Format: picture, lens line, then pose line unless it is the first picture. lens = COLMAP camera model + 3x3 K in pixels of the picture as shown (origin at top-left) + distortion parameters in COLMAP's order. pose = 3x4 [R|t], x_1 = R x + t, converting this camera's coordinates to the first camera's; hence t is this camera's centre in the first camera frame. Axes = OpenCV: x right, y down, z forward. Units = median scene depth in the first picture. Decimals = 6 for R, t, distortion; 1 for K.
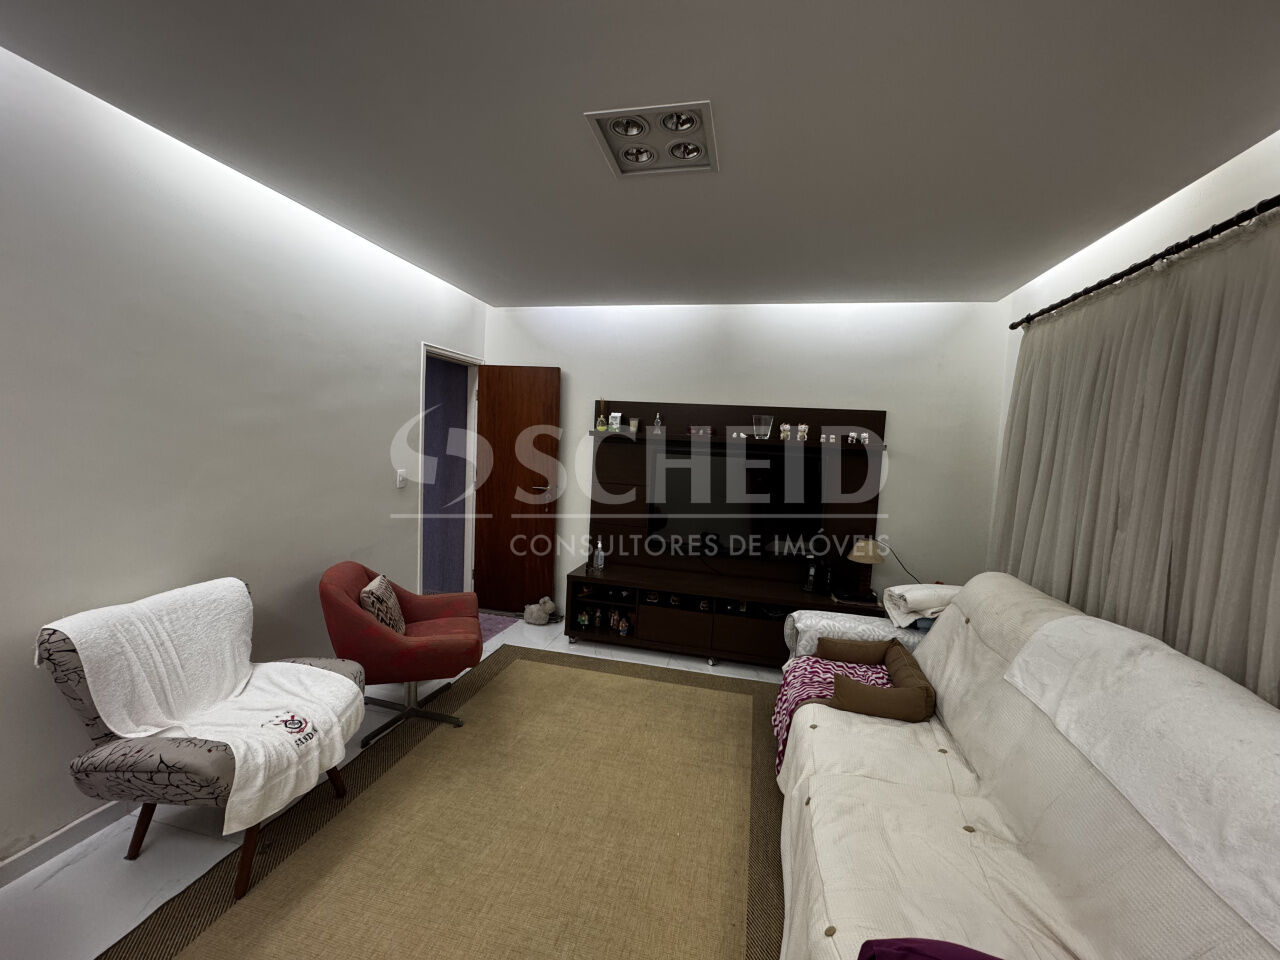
lens RADIAL K [[506.9, 0, 638.9], [0, 506.9, 480.3], [0, 0, 1]] dist [-0.003991, 0.000658]
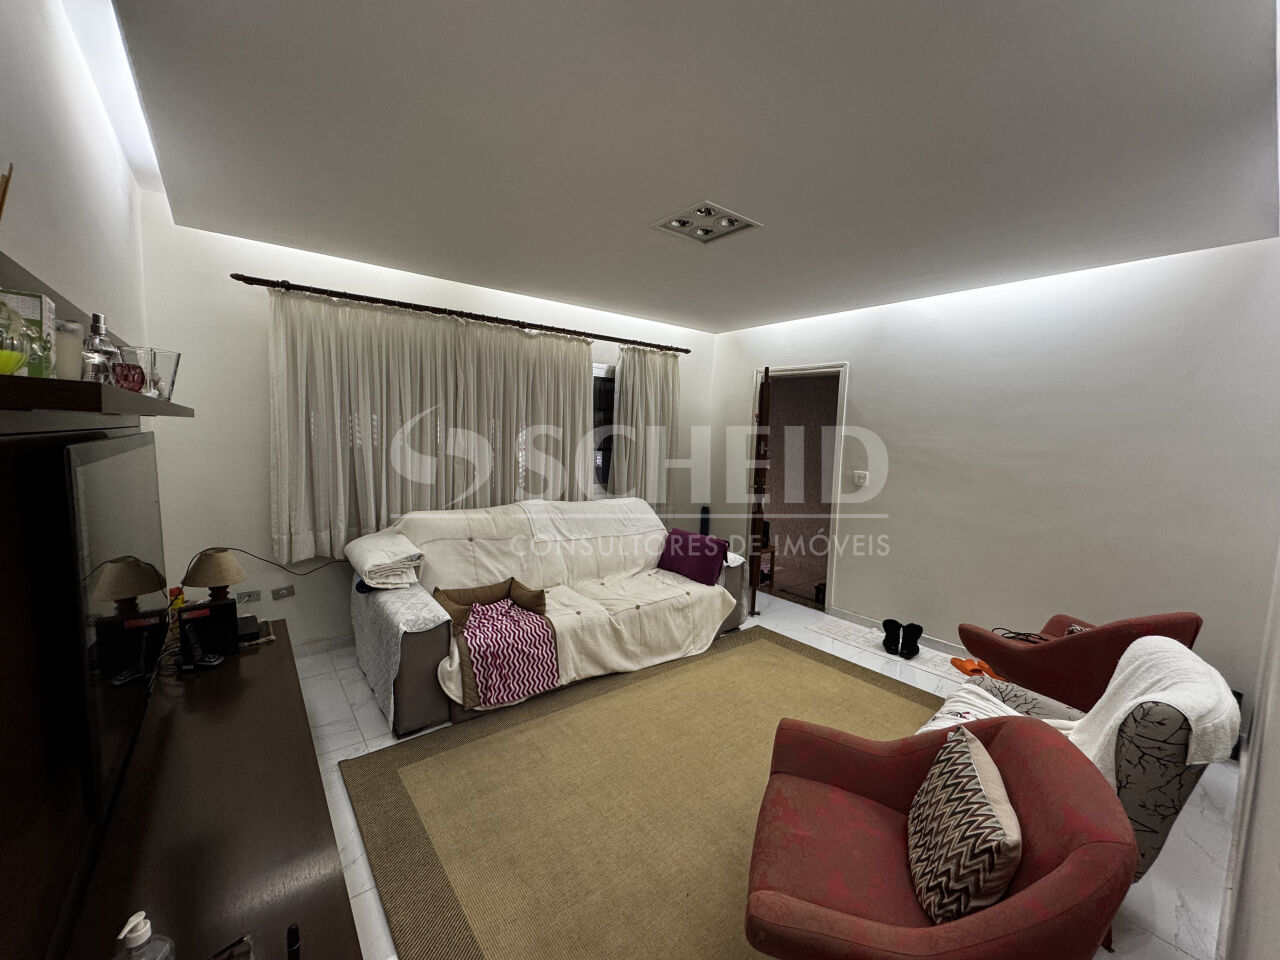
lens RADIAL K [[506.9, 0, 638.9], [0, 506.9, 480.3], [0, 0, 1]] dist [-0.003991, 0.000658]
pose [[-0.772577, -0.125315, 0.622432, -0.617137], [-0.014871, 0.983631, 0.179577, -0.161163], [-0.634747, 0.129481, -0.761795, 1.785026]]
